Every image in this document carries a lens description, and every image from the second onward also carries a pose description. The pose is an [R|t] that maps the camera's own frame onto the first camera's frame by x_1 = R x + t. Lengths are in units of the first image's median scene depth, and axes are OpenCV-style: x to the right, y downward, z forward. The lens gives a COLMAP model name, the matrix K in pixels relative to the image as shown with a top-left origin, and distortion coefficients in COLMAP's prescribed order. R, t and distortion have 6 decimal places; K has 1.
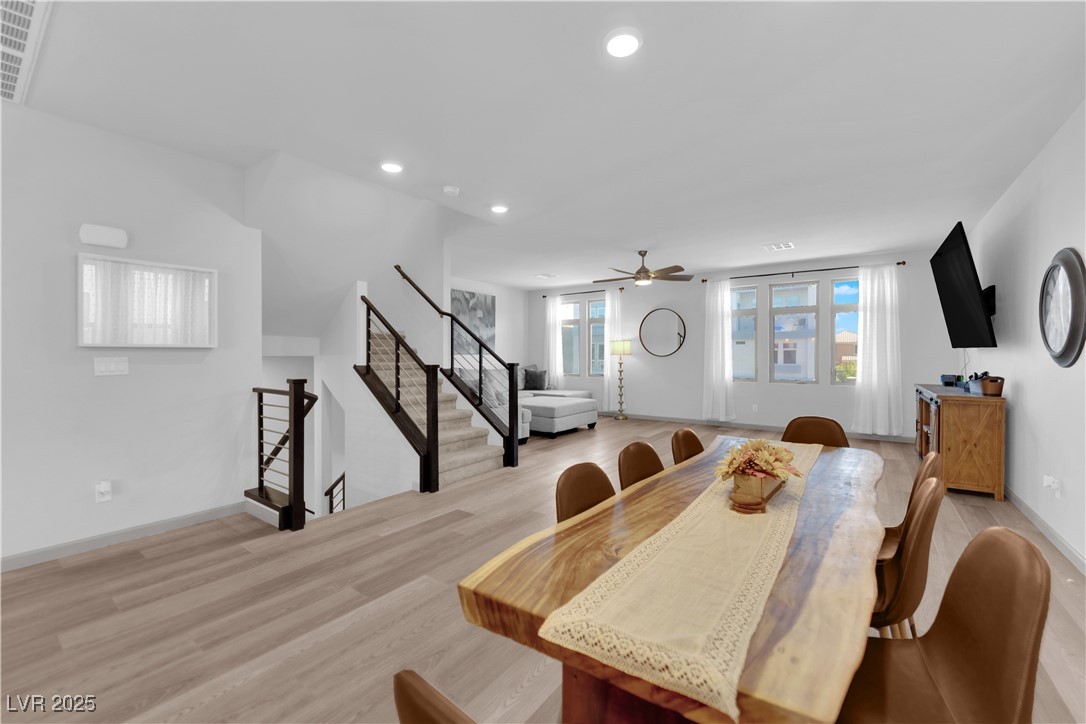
lens RADIAL K [[440.7, 0, 547.2], [0, 440.7, 356.6], [0, 0, 1]] dist [-0.004076, -0.006778]
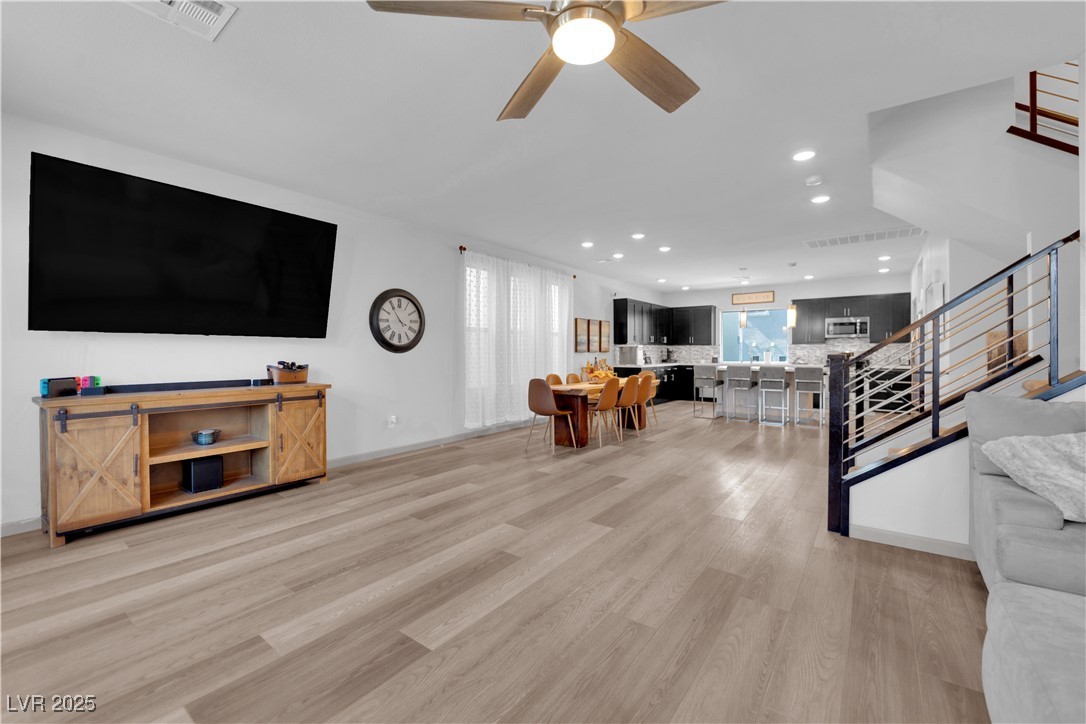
lens RADIAL K [[440.7, 0, 547.2], [0, 440.7, 356.6], [0, 0, 1]] dist [-0.004076, -0.006778]
pose [[-0.999921, 0.001894, 0.012394, 0.238178], [0.002068, 0.999899, 0.014085, 0.007188], [-0.012366, 0.014109, -0.999824, 1.272099]]
